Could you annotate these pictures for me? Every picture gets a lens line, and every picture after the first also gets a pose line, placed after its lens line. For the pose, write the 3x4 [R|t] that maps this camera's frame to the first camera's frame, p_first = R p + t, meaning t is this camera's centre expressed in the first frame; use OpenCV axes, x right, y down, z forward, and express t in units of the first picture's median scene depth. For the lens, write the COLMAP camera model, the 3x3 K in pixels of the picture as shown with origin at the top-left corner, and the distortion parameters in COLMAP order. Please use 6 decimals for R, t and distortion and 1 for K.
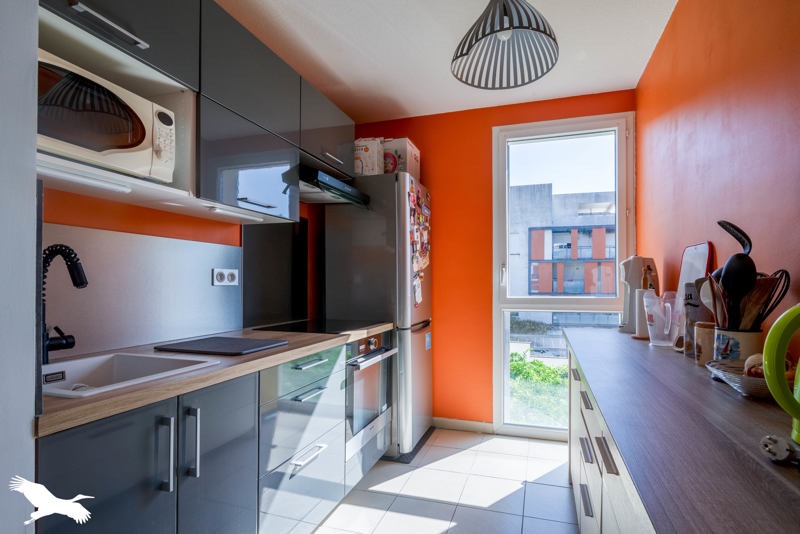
lens RADIAL K [[385.5, 0, 424.6], [0, 385.5, 281.8], [0, 0, 1]] dist [-0.006717, -0.000293]
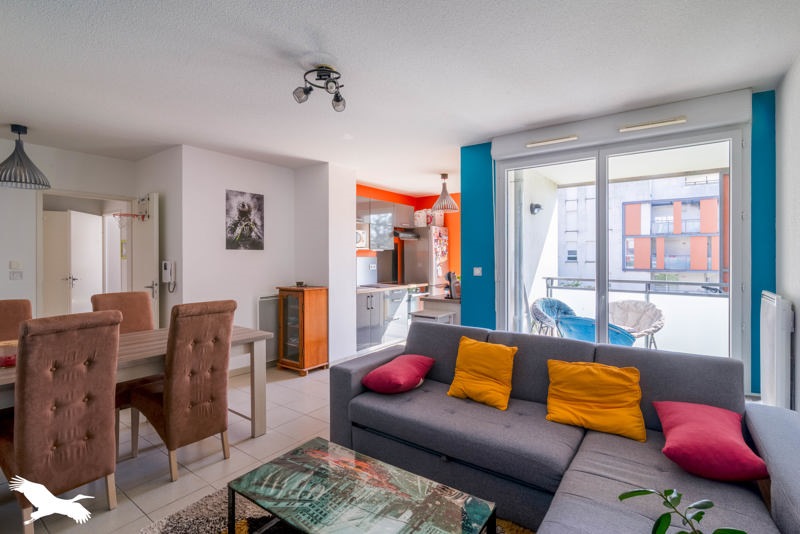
lens RADIAL K [[385.5, 0, 396.5], [0, 385.5, 260.4], [0, 0, 1]] dist [-0.006717, -0.000293]
pose [[0.947321, -0.001593, -0.320281, 0.479213], [0.004875, 0.999944, 0.009446, -0.065171], [0.320248, -0.010510, 0.947275, -1.349469]]
